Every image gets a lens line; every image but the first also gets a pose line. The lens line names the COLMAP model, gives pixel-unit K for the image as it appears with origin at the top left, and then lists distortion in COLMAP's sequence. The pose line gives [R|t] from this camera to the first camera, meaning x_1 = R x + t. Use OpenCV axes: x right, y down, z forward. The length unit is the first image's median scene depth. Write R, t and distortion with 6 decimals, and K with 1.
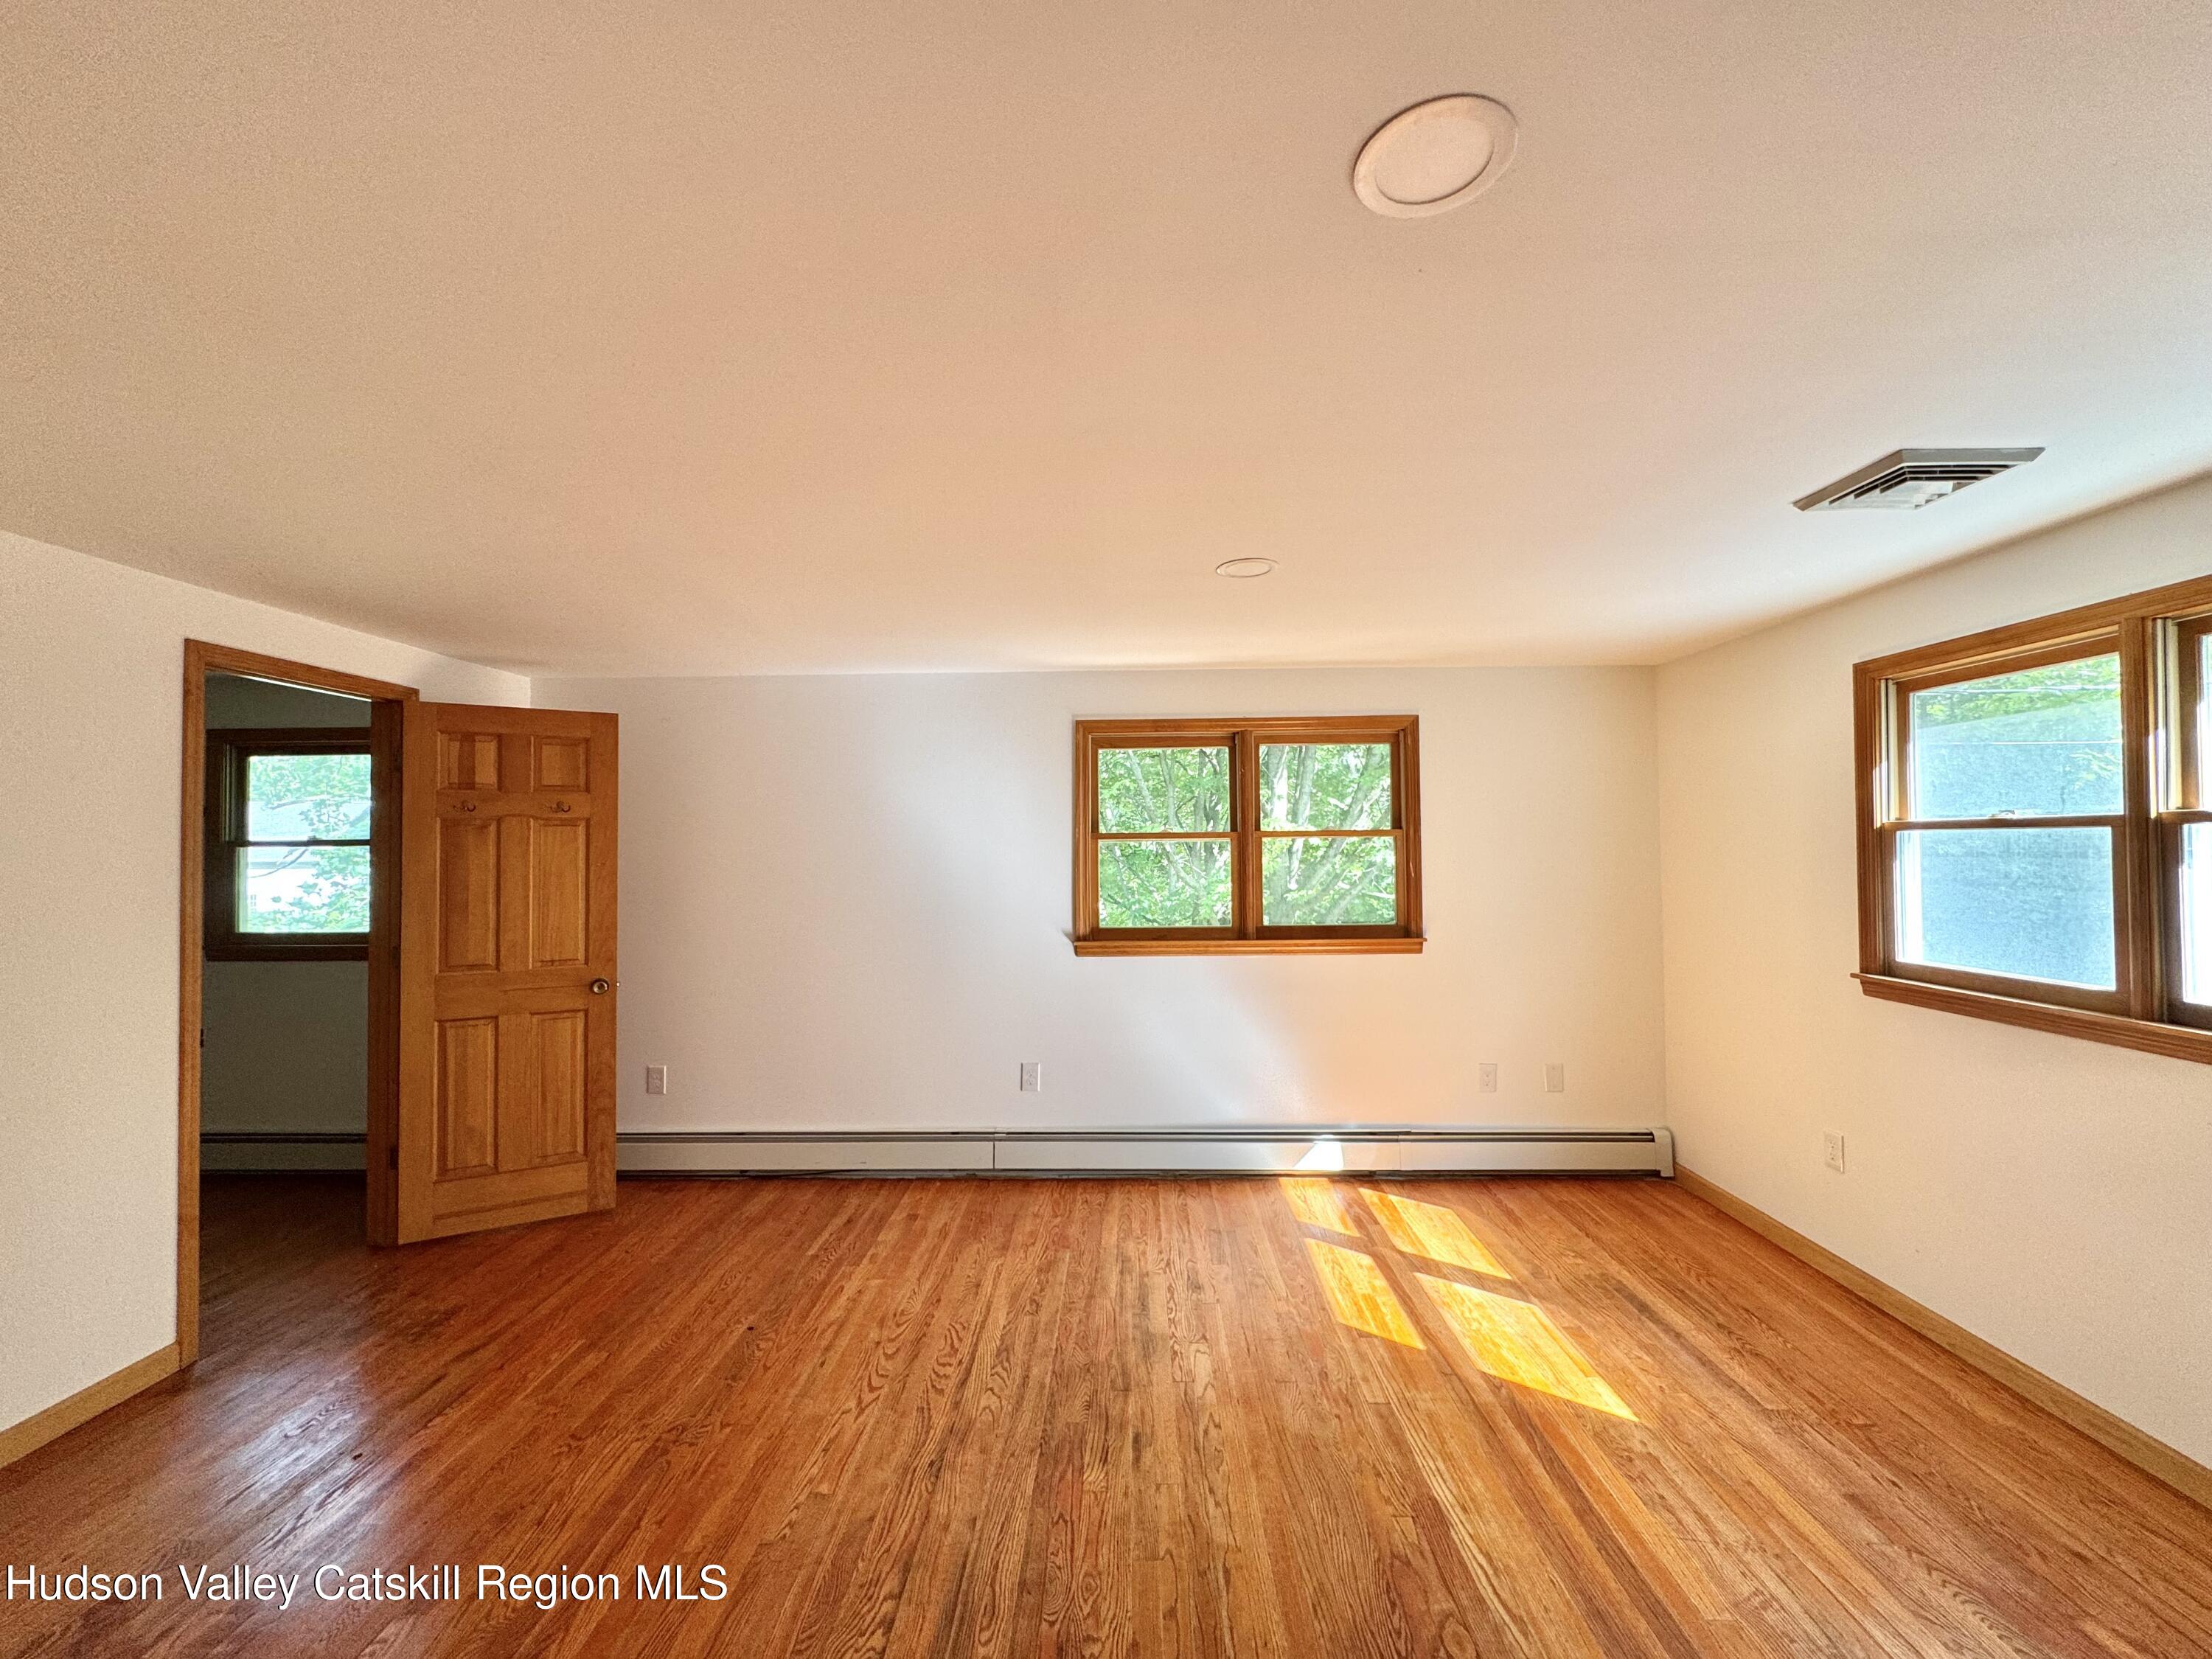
lens RADIAL K [[881.8, 0, 1107.2], [0, 881.8, 830.6], [0, 0, 1]] dist [-0.002788, 0.000931]
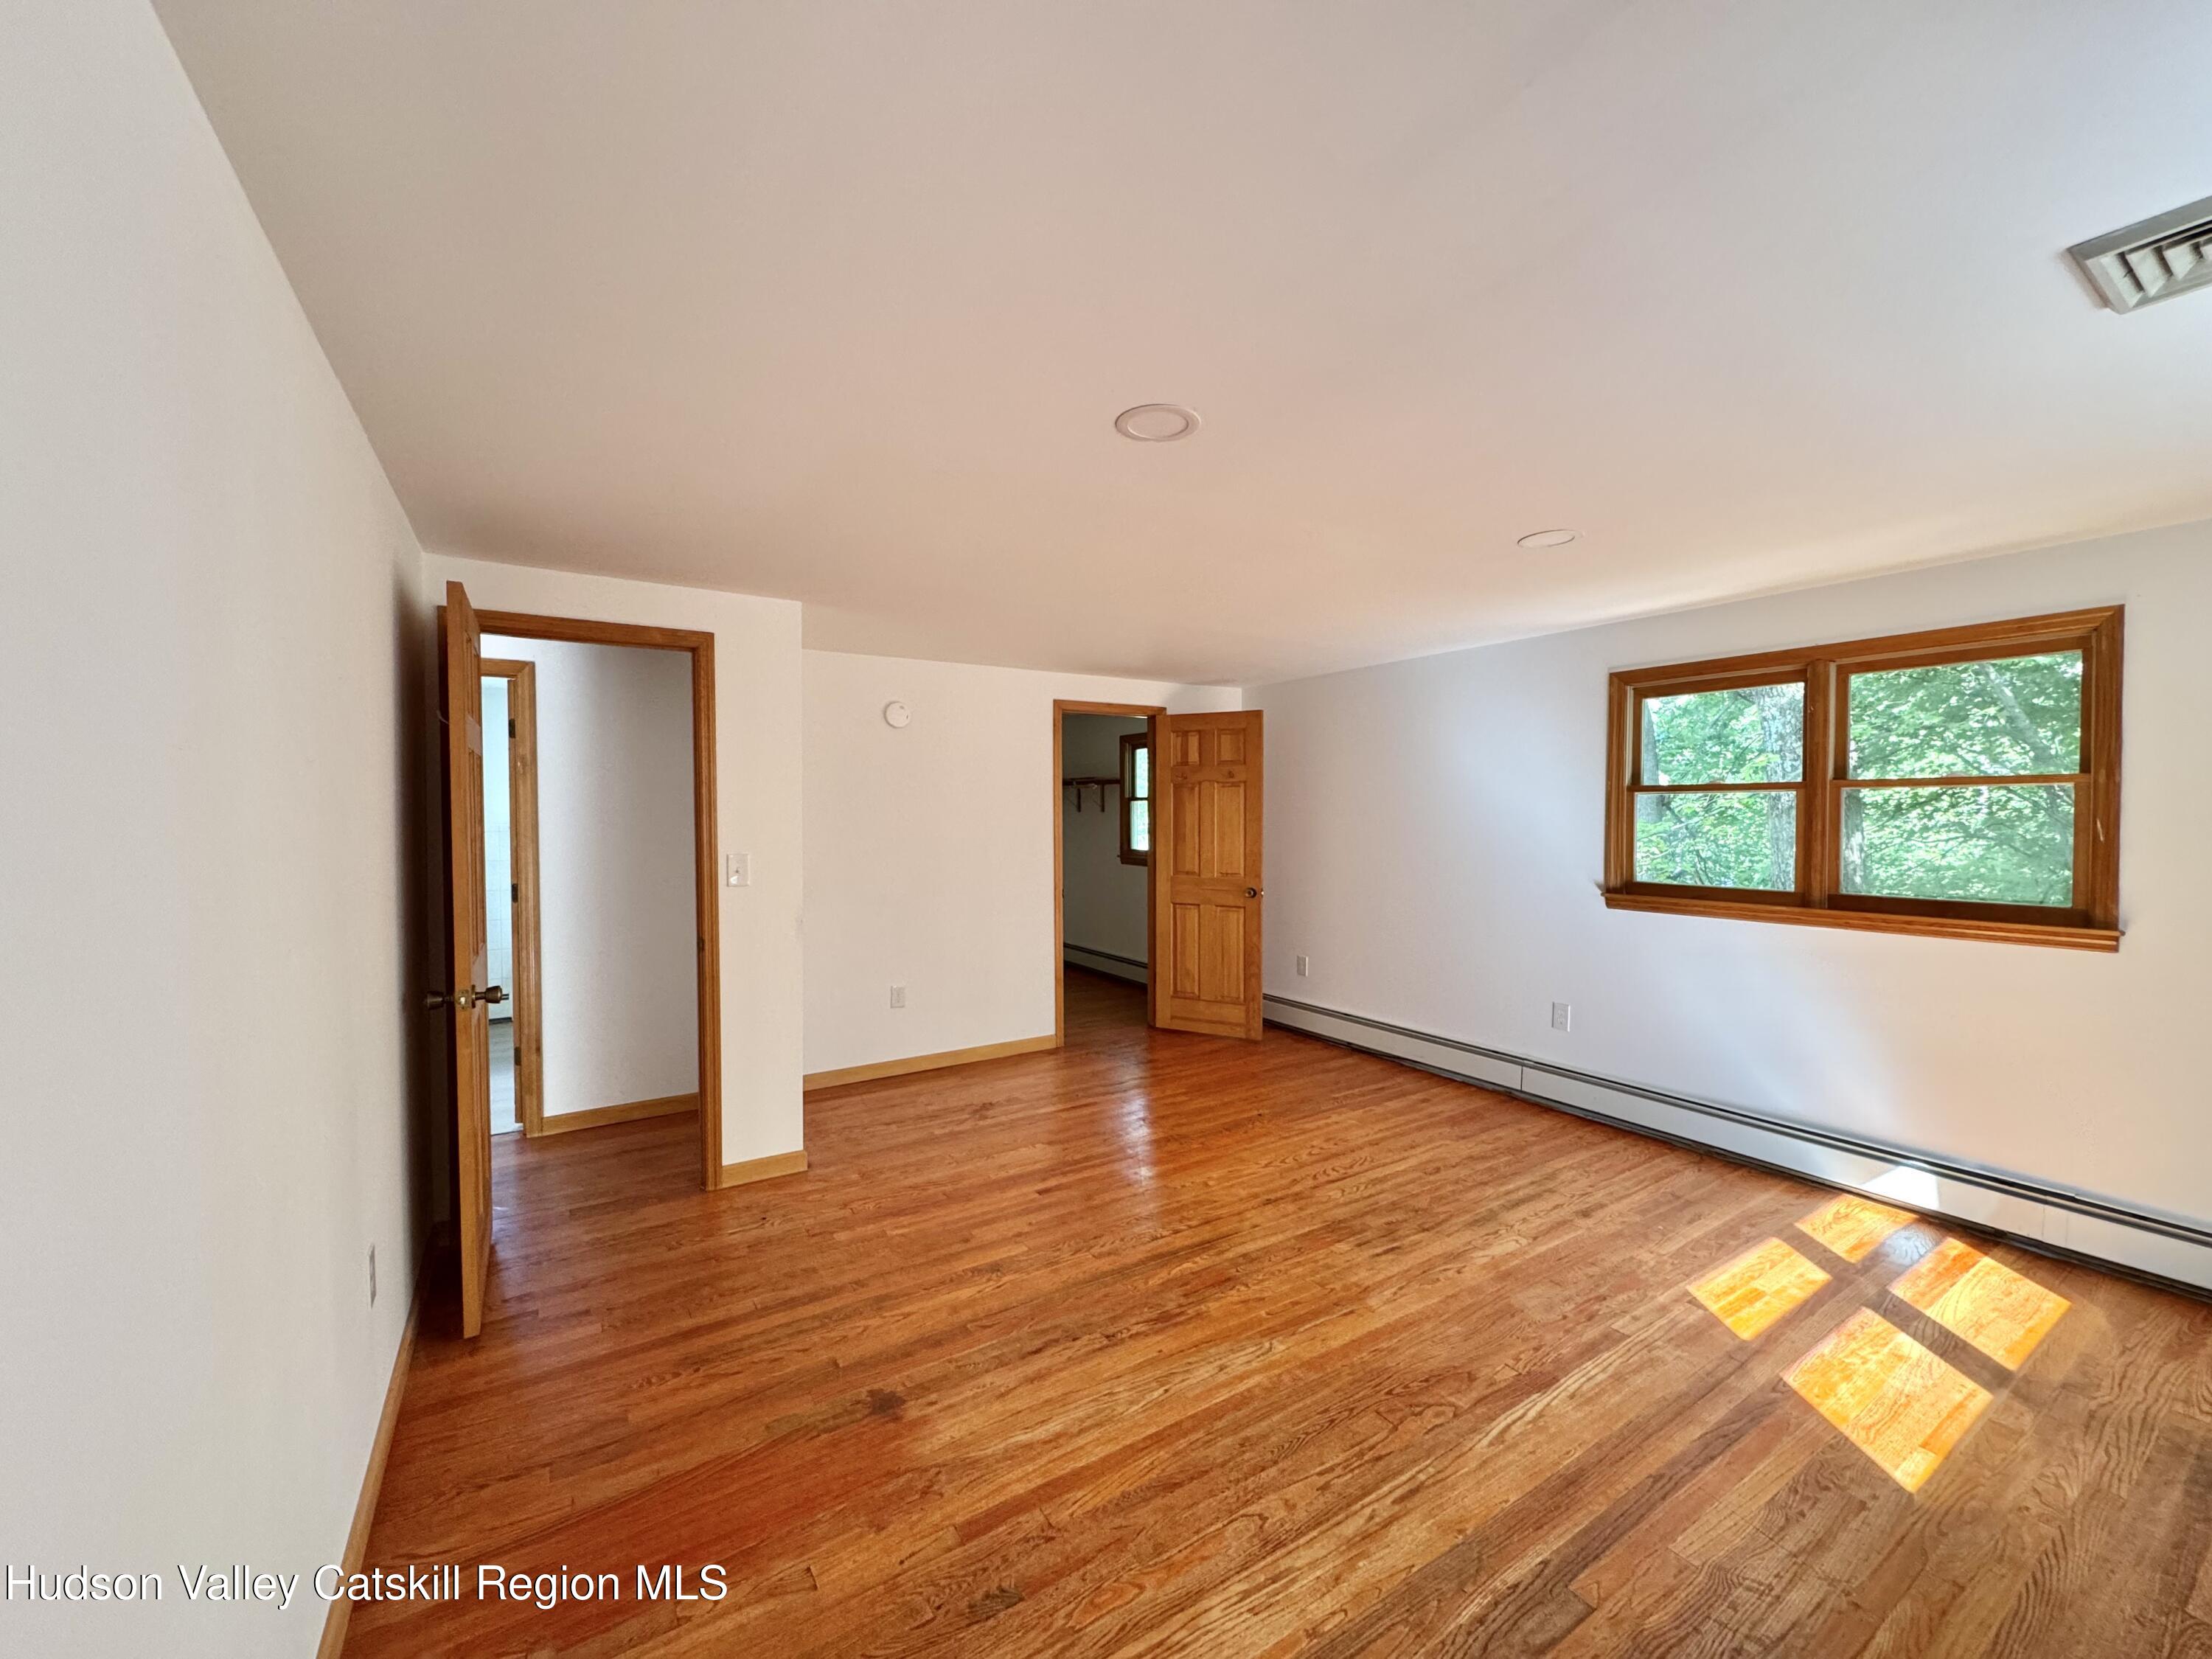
lens RADIAL K [[881.8, 0, 1107.2], [0, 881.8, 830.6], [0, 0, 1]] dist [-0.002788, 0.000931]
pose [[0.556080, 0.026200, -0.830715, 0.563956], [0.014185, 0.999058, 0.041004, 0.005139], [0.831007, -0.034585, 0.555185, -0.041048]]
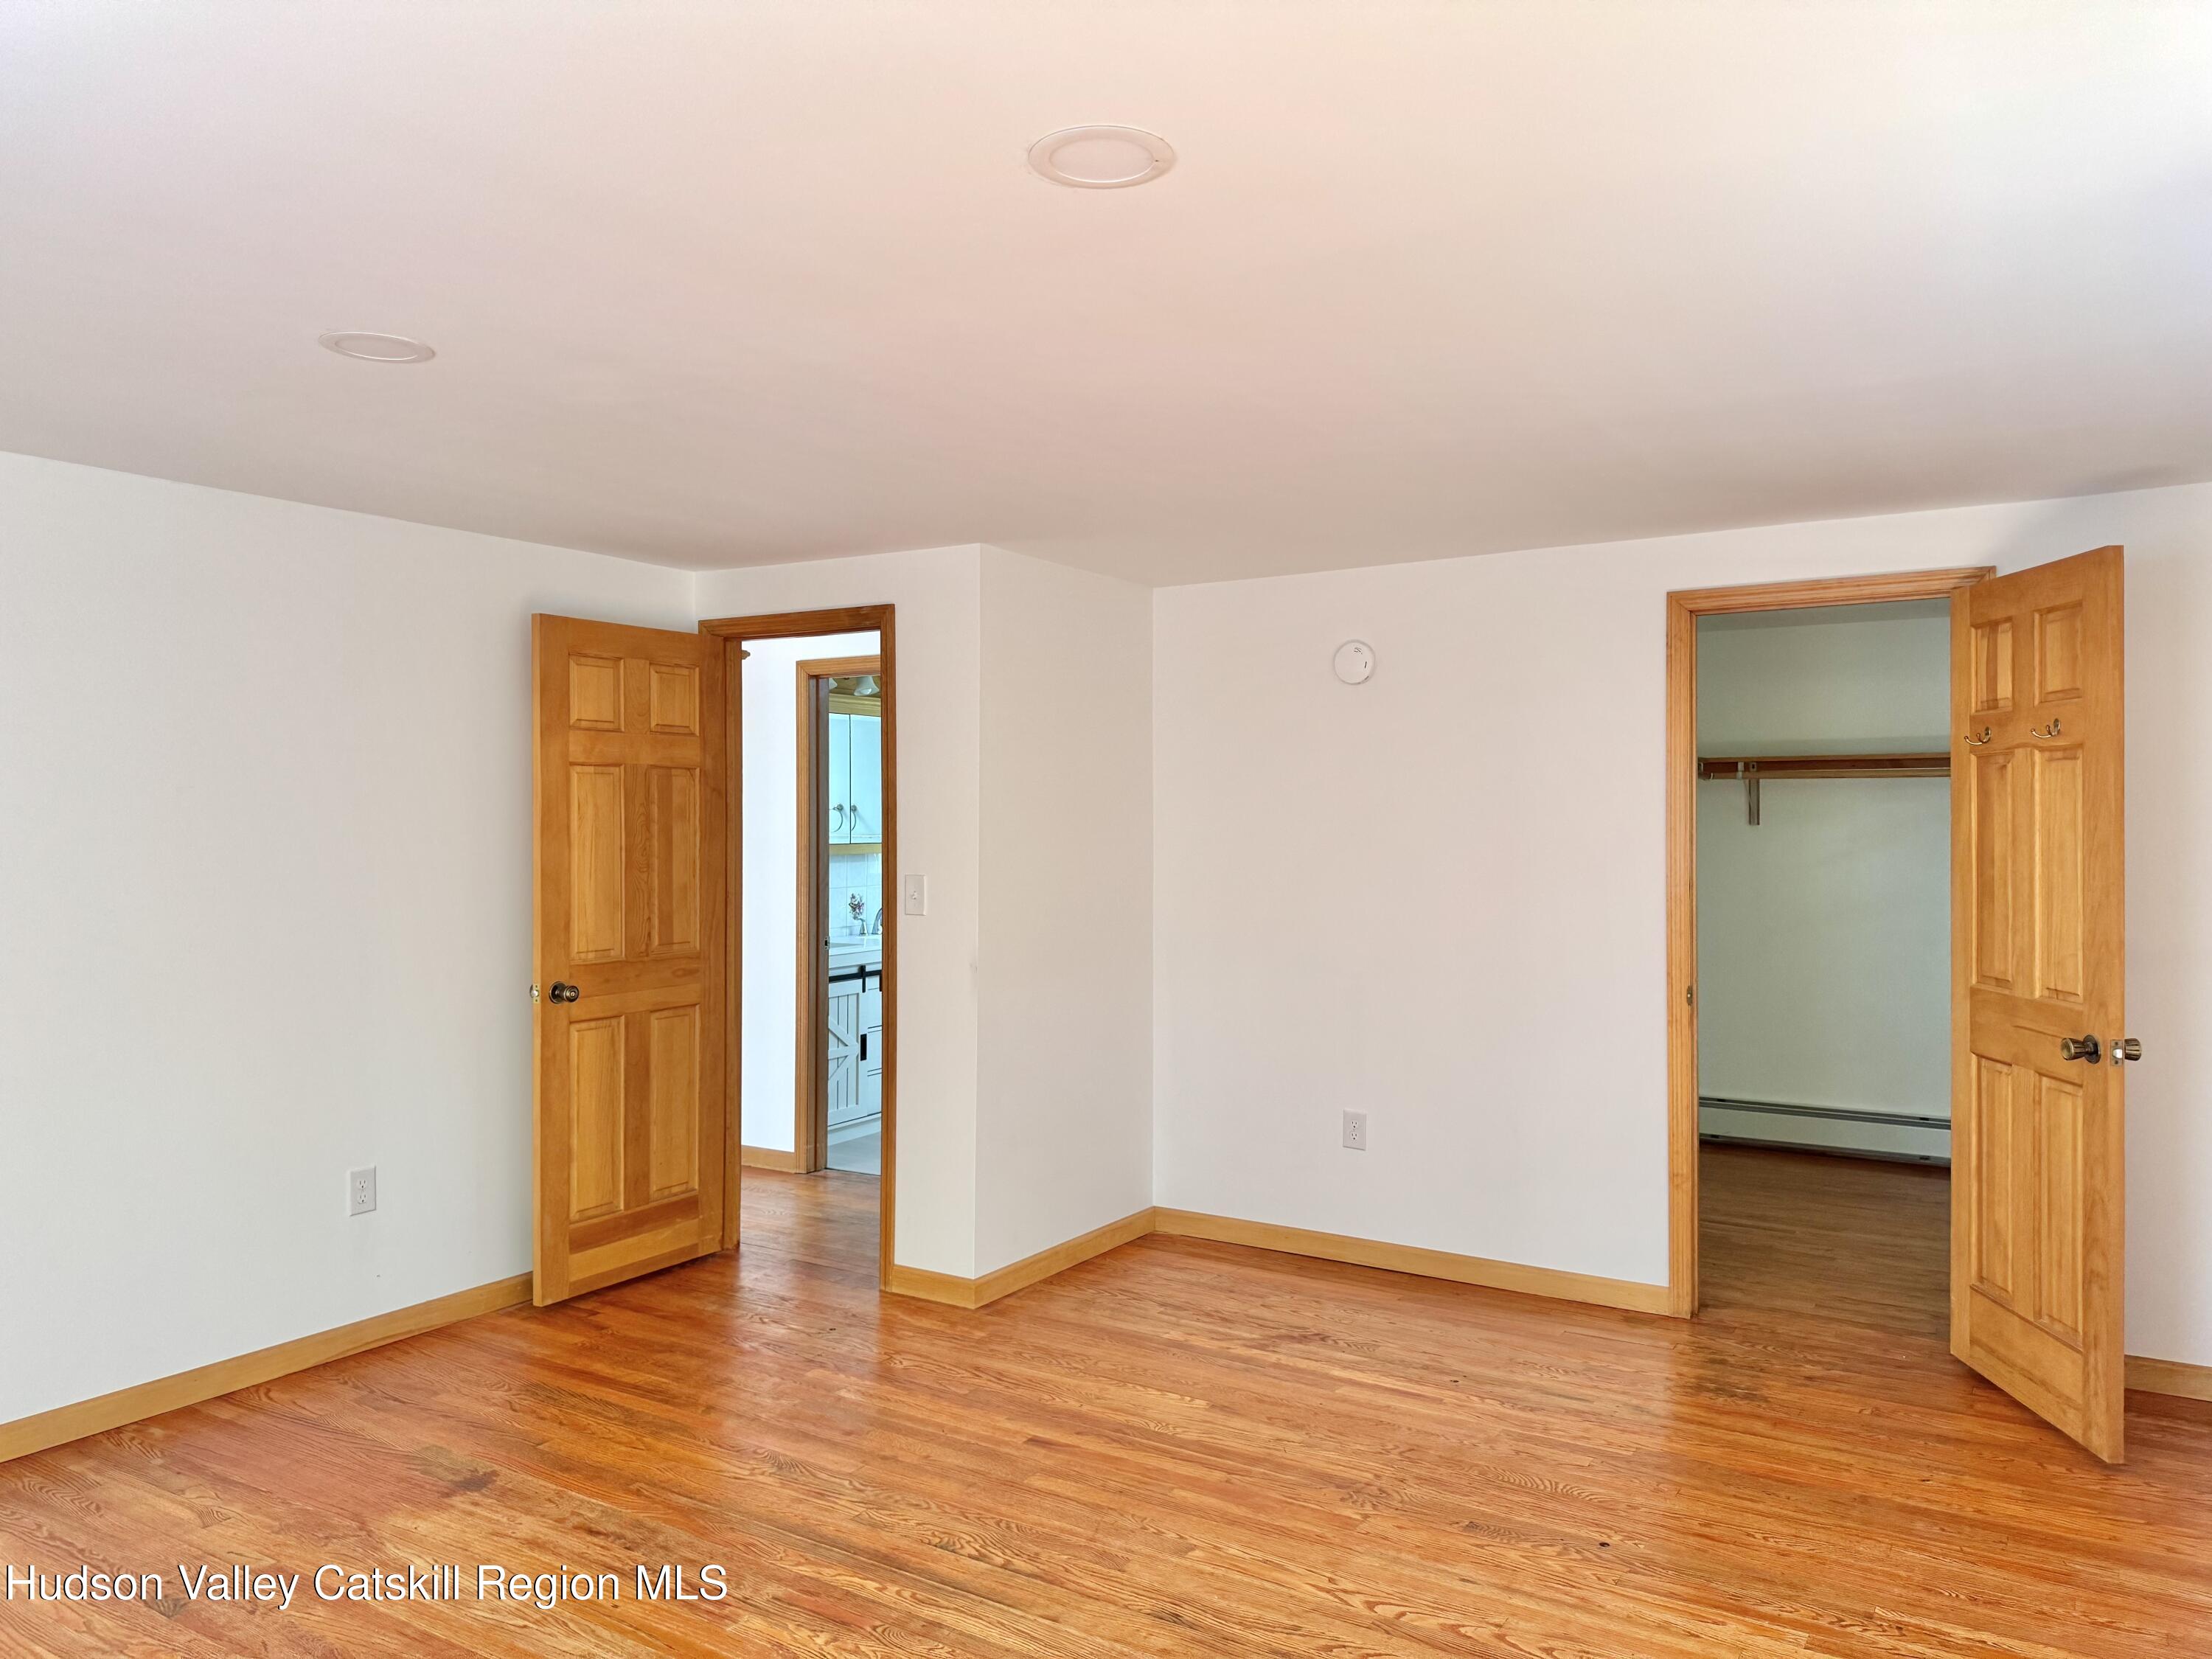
lens RADIAL K [[1560.5, 0, 1106.0], [0, 1560.5, 829.5], [0, 0, 1]] dist [0.017358, -0.021933]
pose [[-0.517303, 0.016257, -0.855648, 0.606890], [0.022720, 0.999728, 0.005259, 0.021649], [0.855501, -0.016720, -0.517531, 1.033783]]
